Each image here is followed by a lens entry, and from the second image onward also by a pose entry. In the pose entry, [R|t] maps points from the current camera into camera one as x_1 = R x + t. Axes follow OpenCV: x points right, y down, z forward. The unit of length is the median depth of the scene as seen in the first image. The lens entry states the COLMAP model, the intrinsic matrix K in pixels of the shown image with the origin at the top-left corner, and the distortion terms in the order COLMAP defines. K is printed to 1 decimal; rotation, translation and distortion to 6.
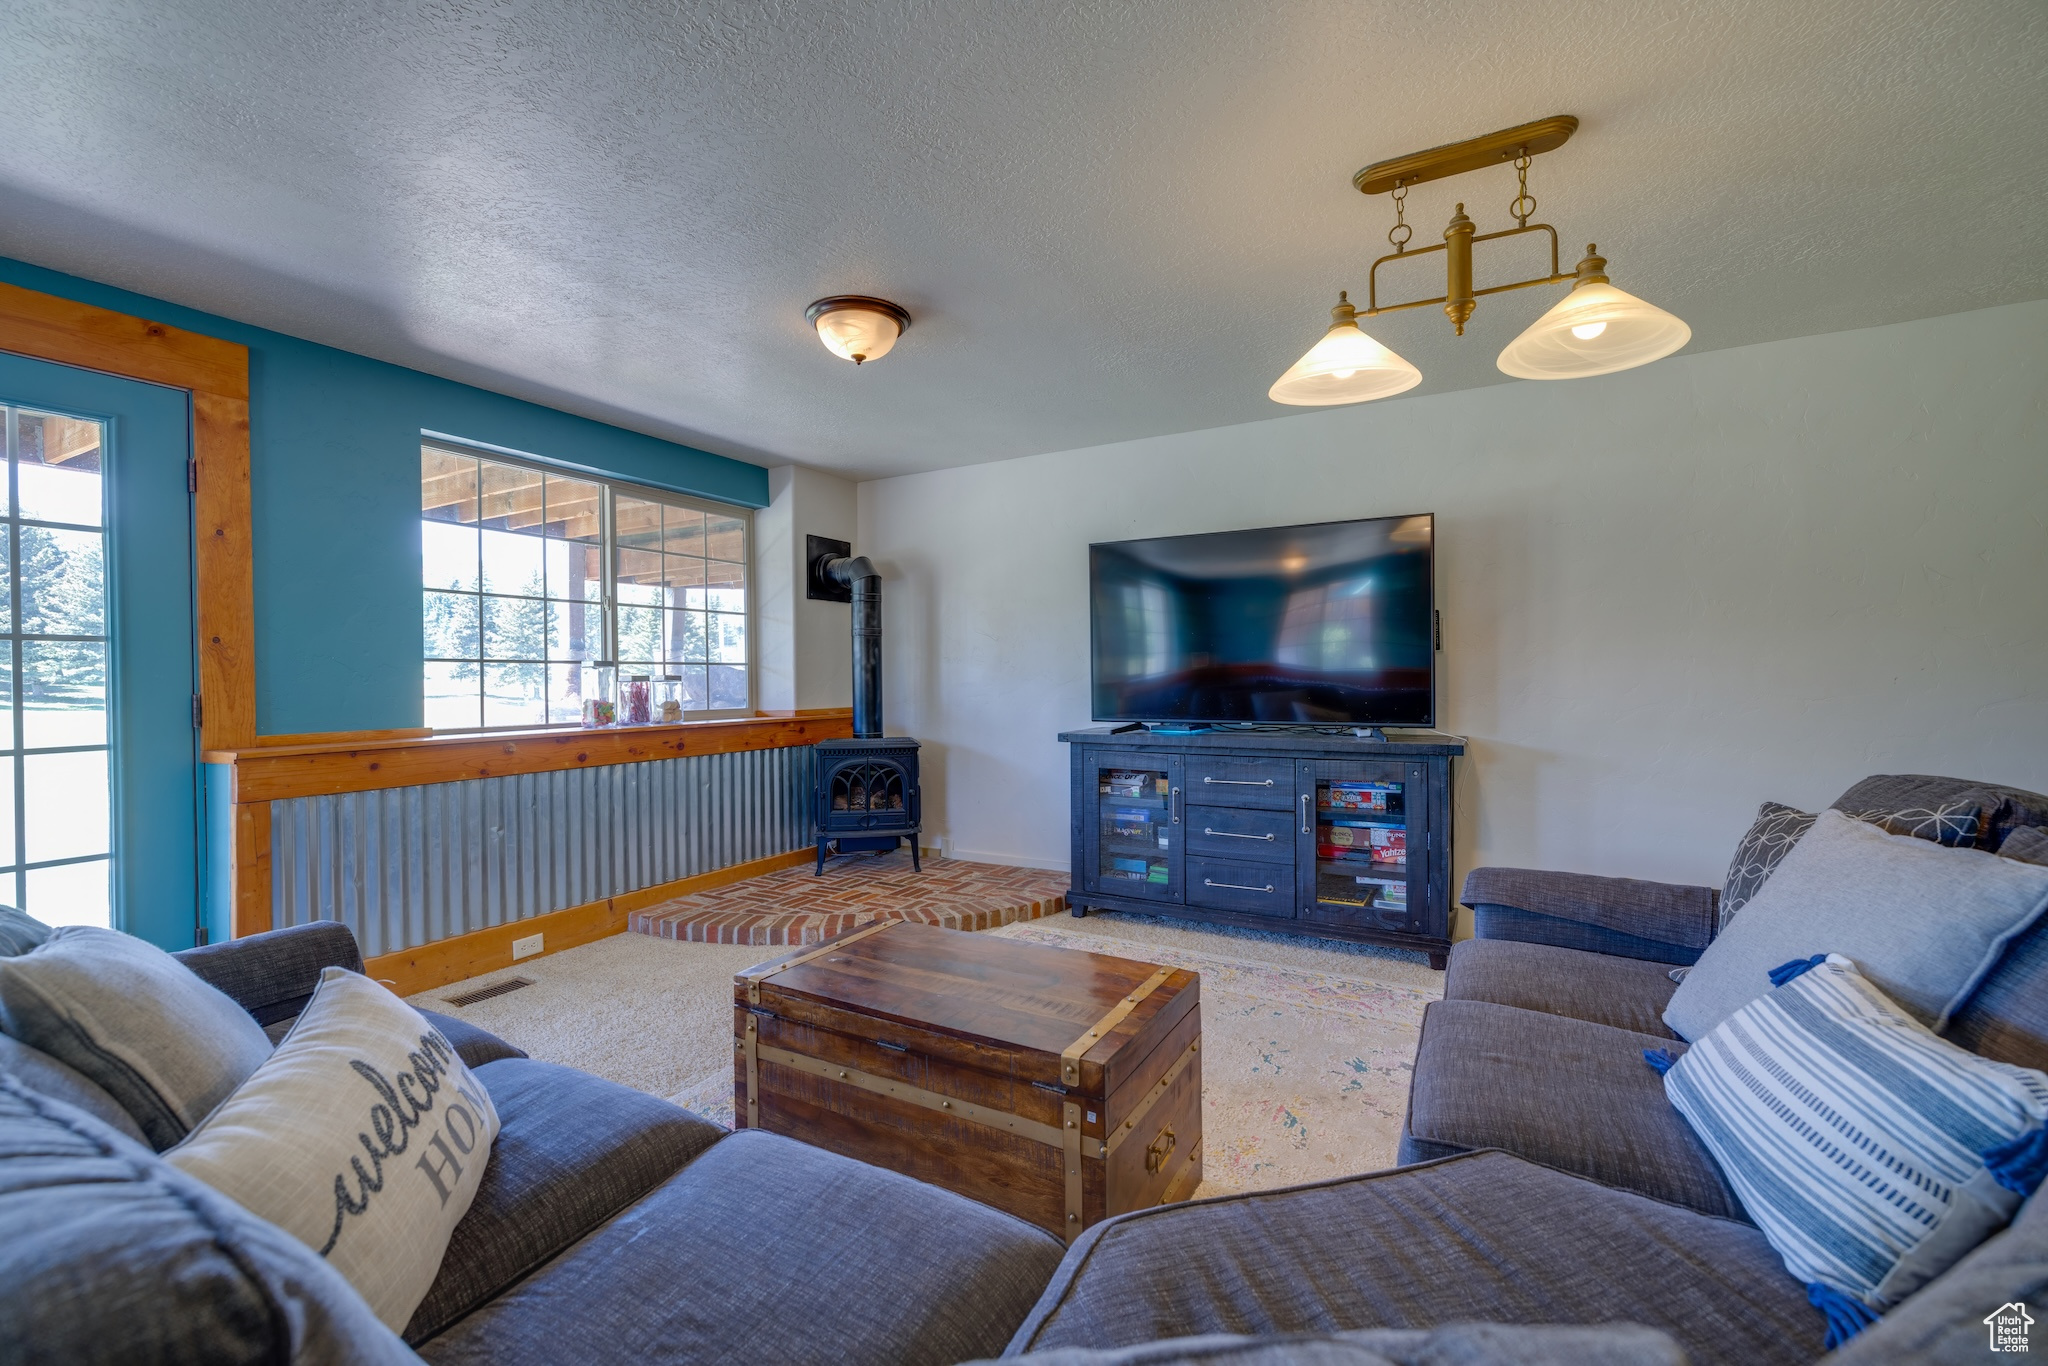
lens RADIAL K [[861.3, 0, 1014.1], [0, 861.3, 680.5], [0, 0, 1]] dist [0.000862, 0.000257]
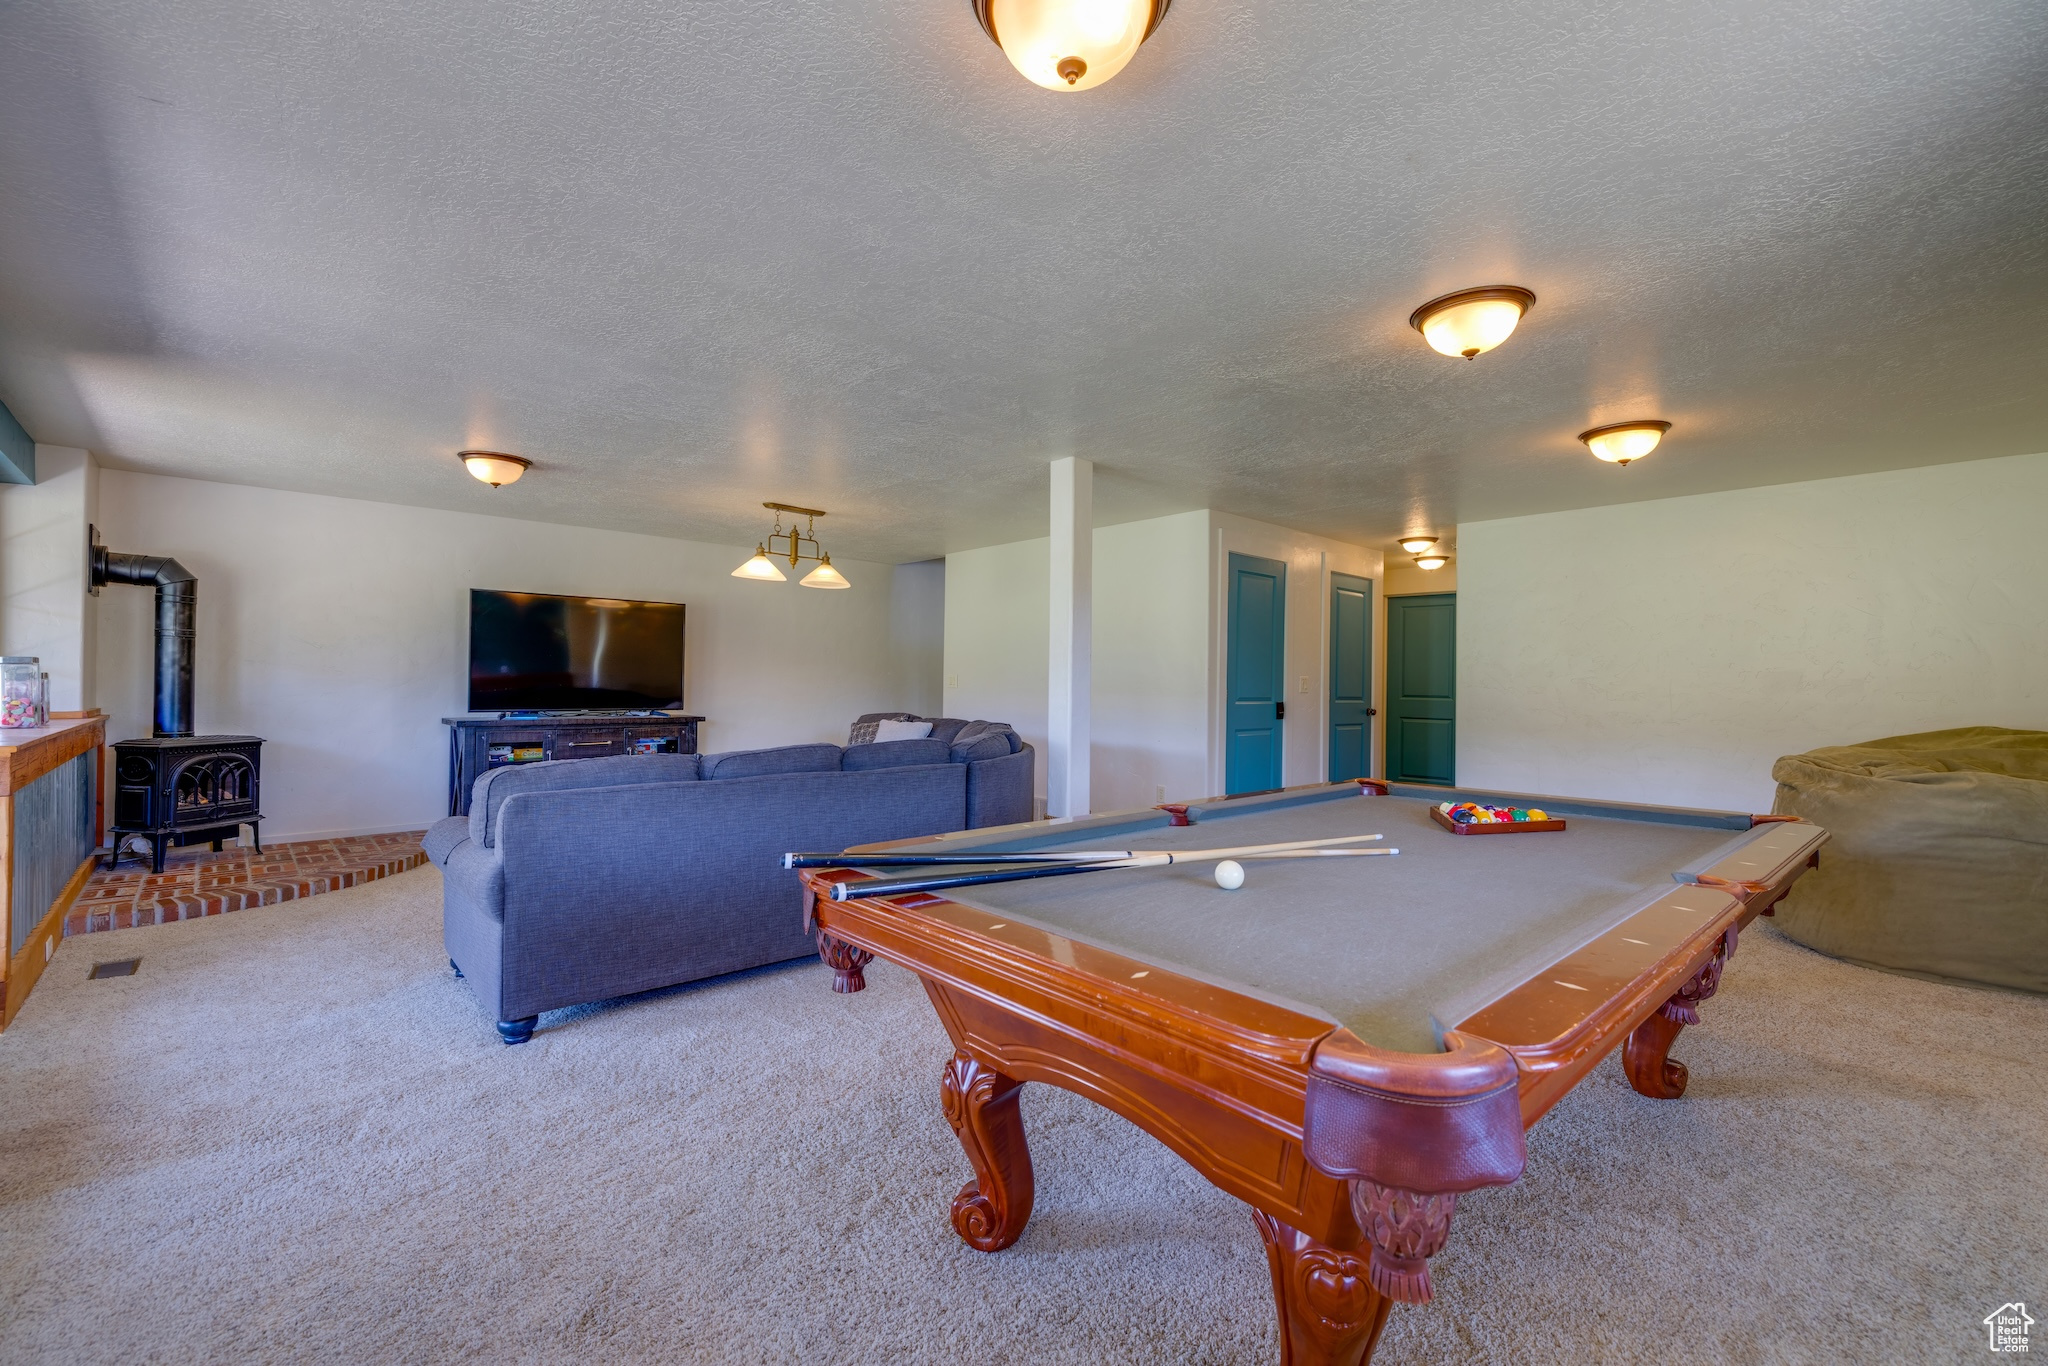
lens RADIAL K [[861.3, 0, 1023.8], [0, 861.3, 680.9], [0, 0, 1]] dist [0.000862, 0.000257]
pose [[0.298915, 0.014654, 0.954167, -1.049551], [-0.007812, 0.999886, -0.012909, 0.006704], [-0.954248, -0.003595, 0.298995, -0.321960]]
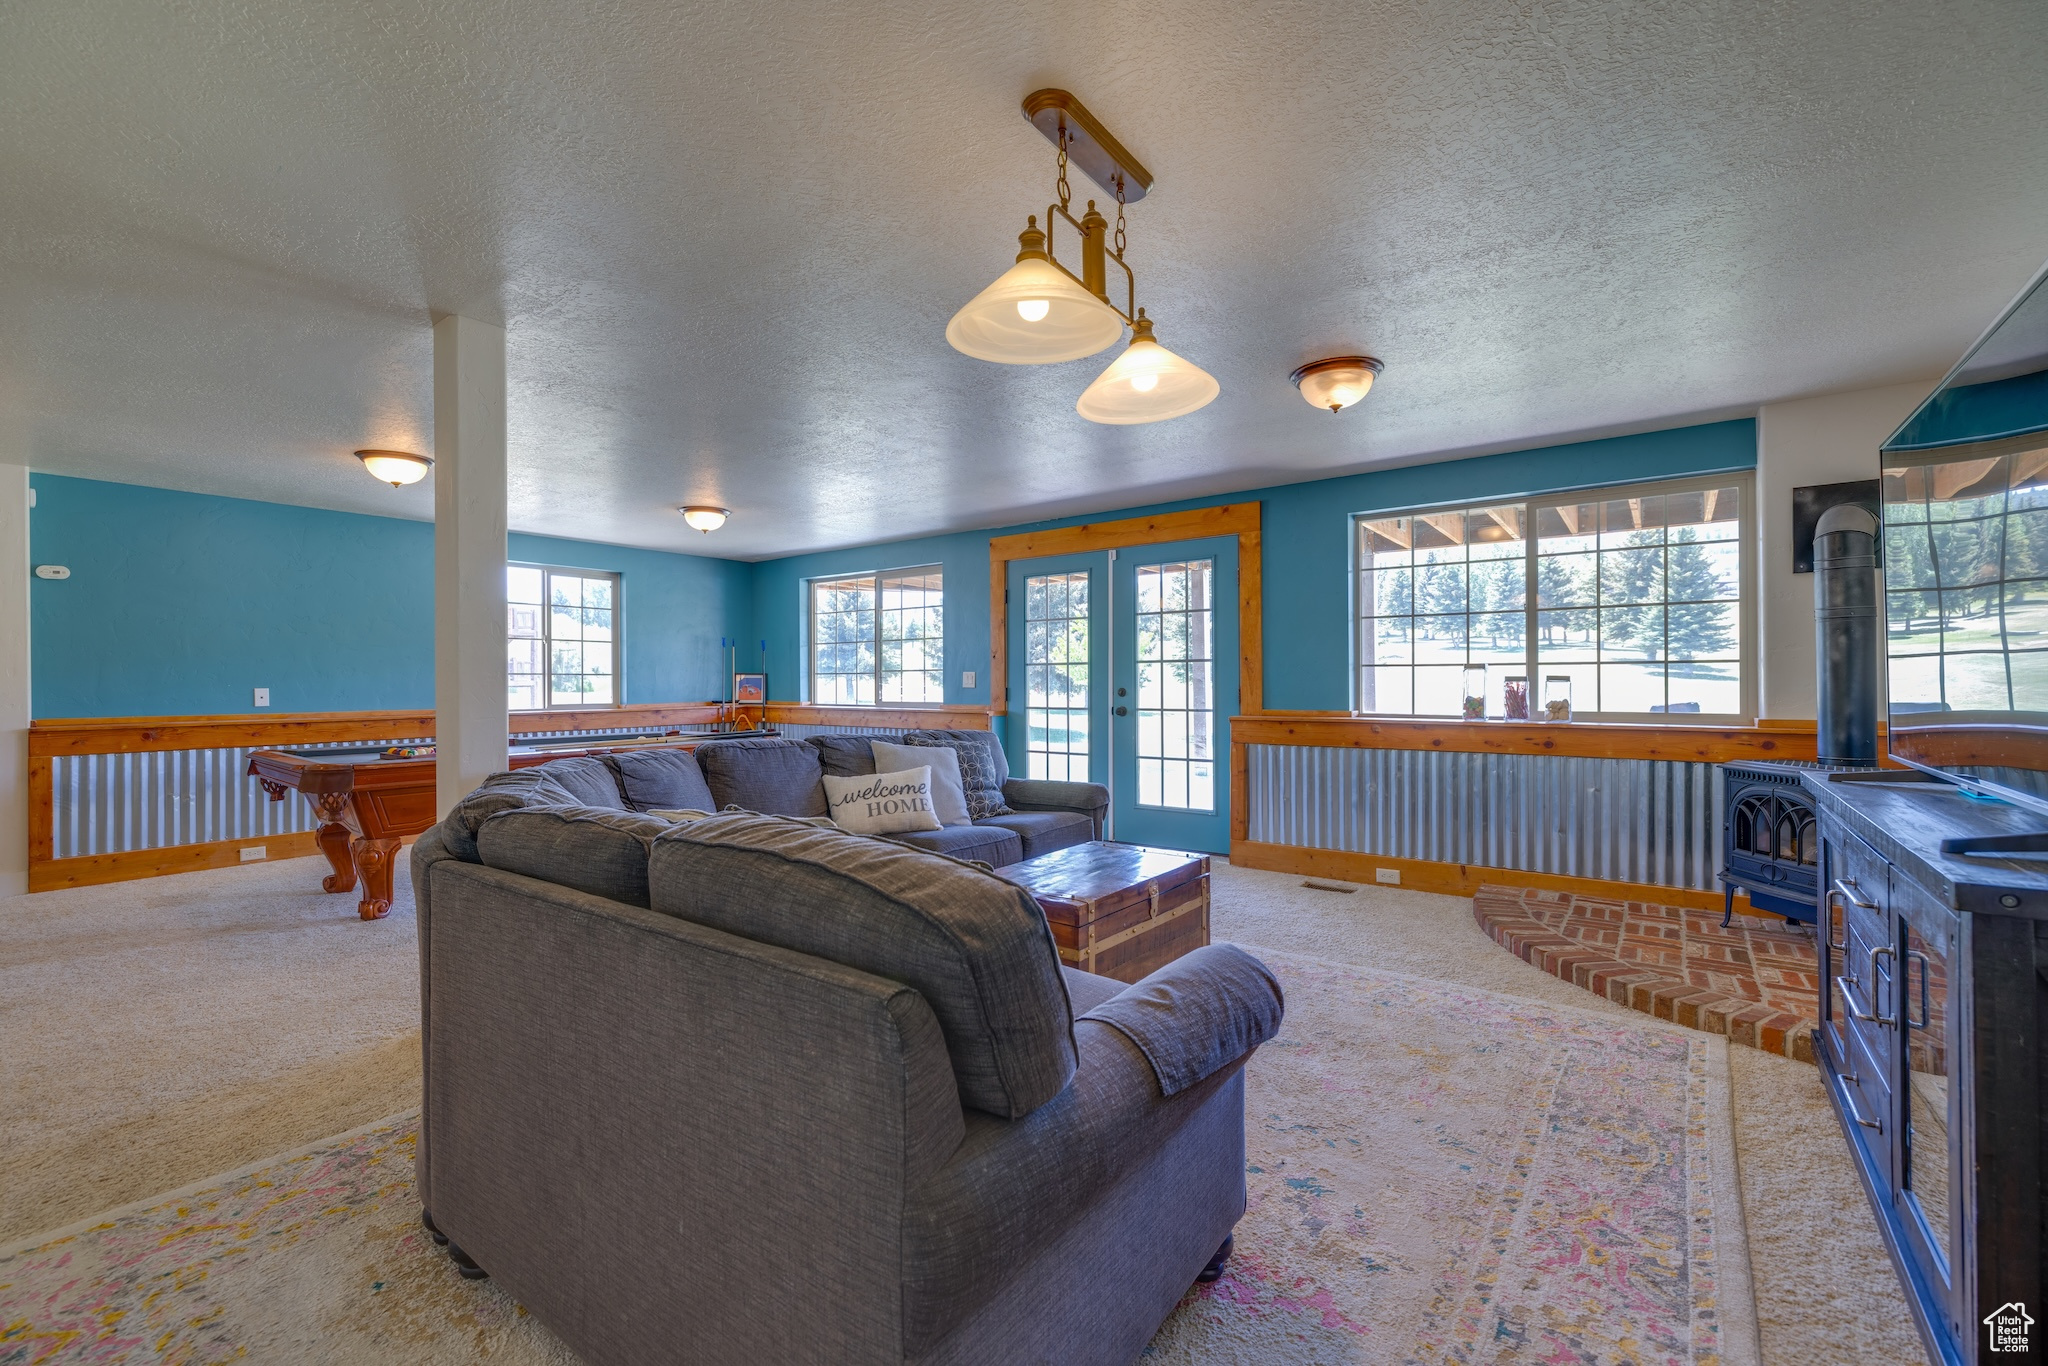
lens RADIAL K [[861.3, 0, 1013.5], [0, 861.3, 676.0], [0, 0, 1]] dist [0.000862, 0.000257]
pose [[-0.138627, 0.002144, -0.990342, 0.764927], [0.000741, 0.999998, 0.002061, -0.008815], [0.990344, -0.000448, -0.138628, 0.538131]]
